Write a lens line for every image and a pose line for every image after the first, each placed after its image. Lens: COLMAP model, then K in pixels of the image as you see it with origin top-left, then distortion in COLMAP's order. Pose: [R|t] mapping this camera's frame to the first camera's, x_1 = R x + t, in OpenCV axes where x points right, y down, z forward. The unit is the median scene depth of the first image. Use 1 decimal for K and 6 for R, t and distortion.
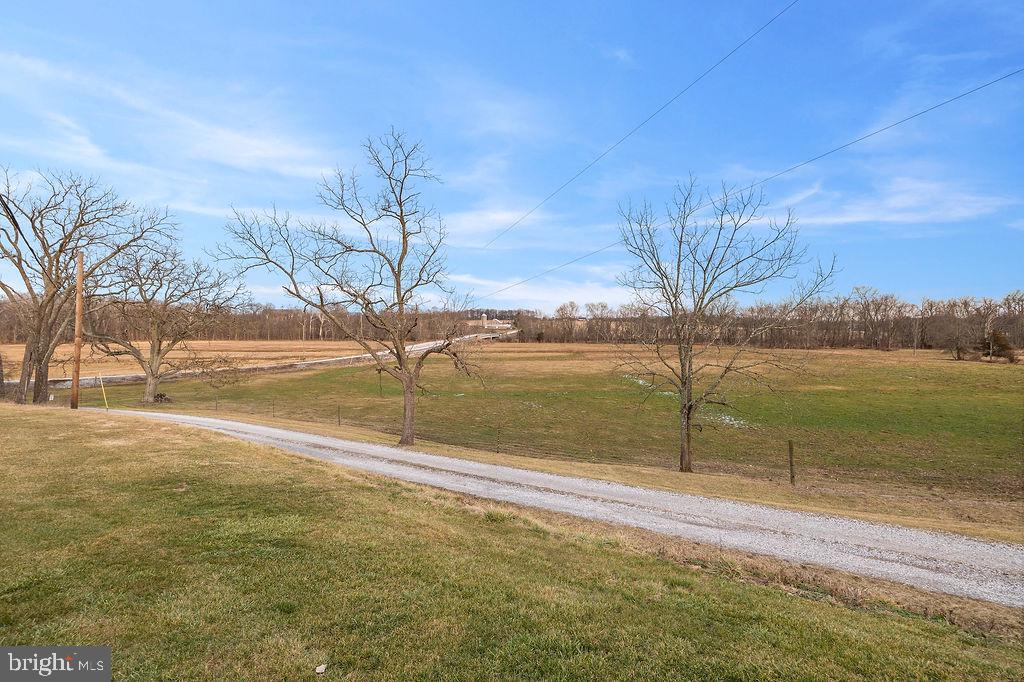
lens RADIAL K [[443.8, 0, 504.4], [0, 443.8, 337.9], [0, 0, 1]] dist [-0.000782, -0.000092]
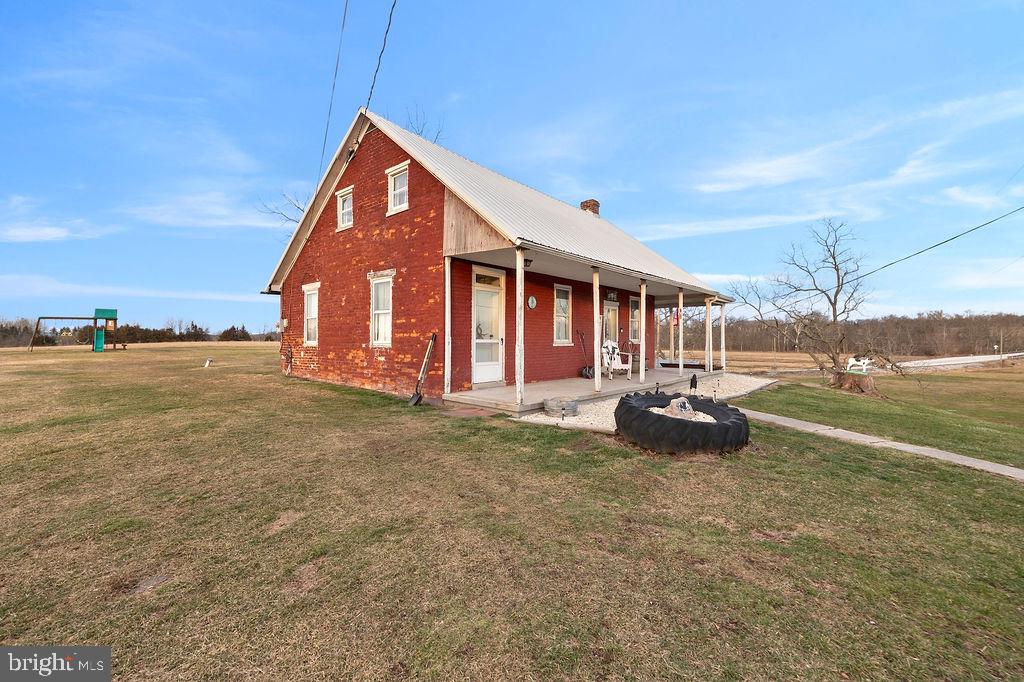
lens RADIAL K [[443.8, 0, 504.4], [0, 443.8, 337.9], [0, 0, 1]] dist [-0.000782, -0.000092]
pose [[0.558579, -0.004940, -0.829436, 0.087899], [-0.016100, 0.999729, -0.016796, 0.002911], [0.829295, 0.022736, 0.558349, -0.173857]]
